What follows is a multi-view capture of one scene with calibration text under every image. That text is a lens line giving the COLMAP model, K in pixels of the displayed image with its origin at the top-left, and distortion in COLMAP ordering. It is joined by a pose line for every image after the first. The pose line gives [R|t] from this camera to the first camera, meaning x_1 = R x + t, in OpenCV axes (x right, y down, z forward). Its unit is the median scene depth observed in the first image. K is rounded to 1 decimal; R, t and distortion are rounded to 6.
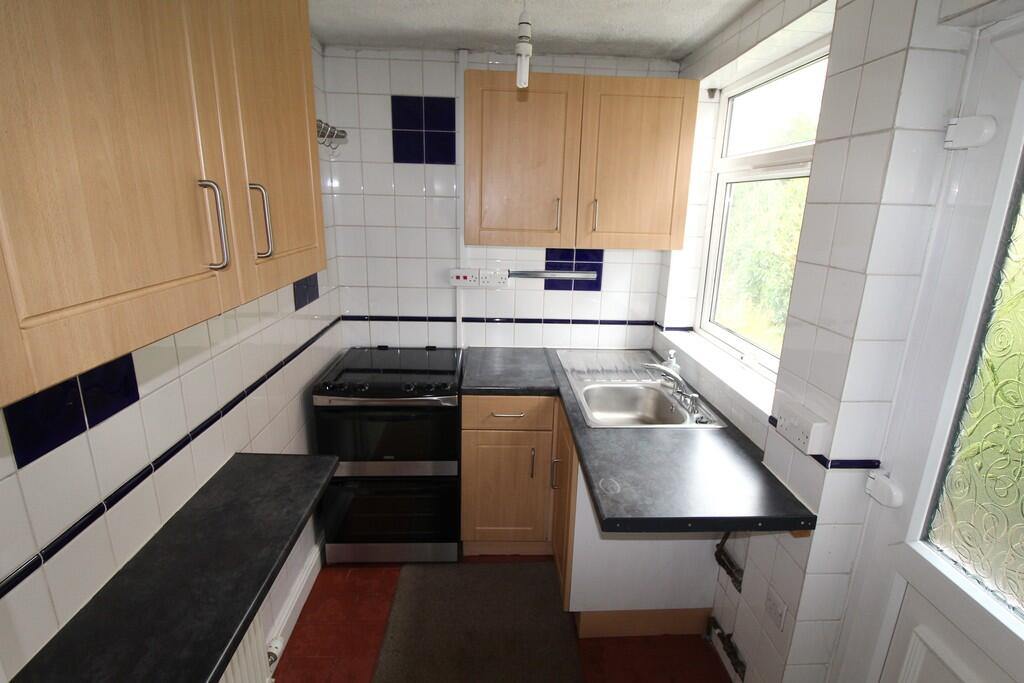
lens RADIAL K [[513.2, 0, 511.9], [0, 513.2, 340.8], [0, 0, 1]] dist [0.001133, 0.000128]
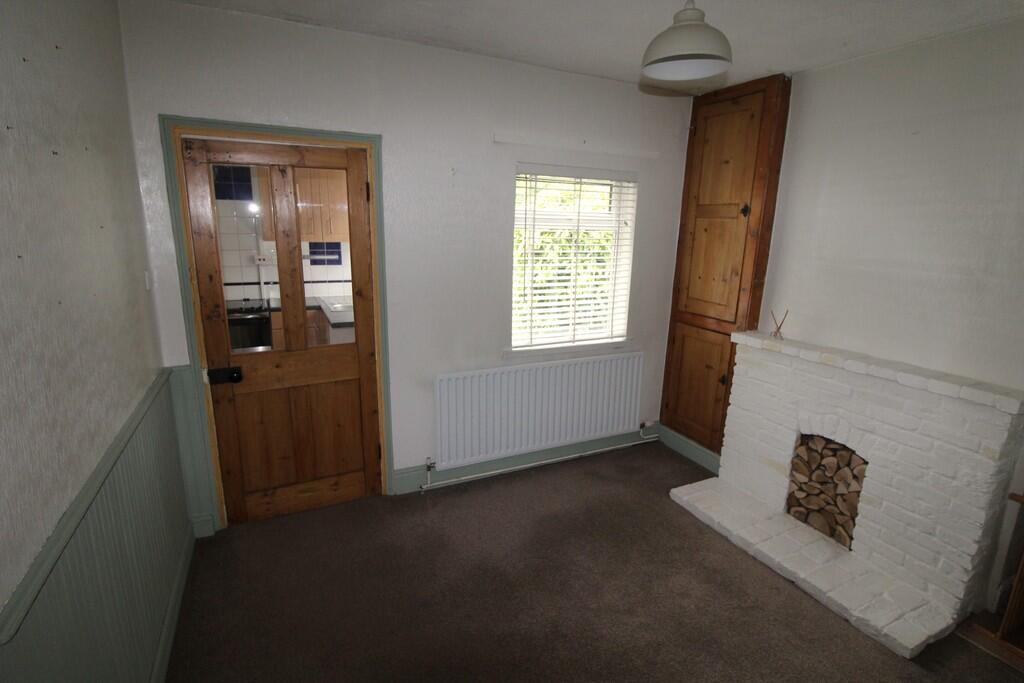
lens RADIAL K [[513.2, 0, 512.7], [0, 513.2, 342.4], [0, 0, 1]] dist [0.001133, 0.000128]
pose [[0.917053, -0.092205, 0.387958, -0.013538], [0.104020, 0.994530, -0.009514, 0.279979], [-0.384959, 0.049081, 0.921628, -1.020599]]
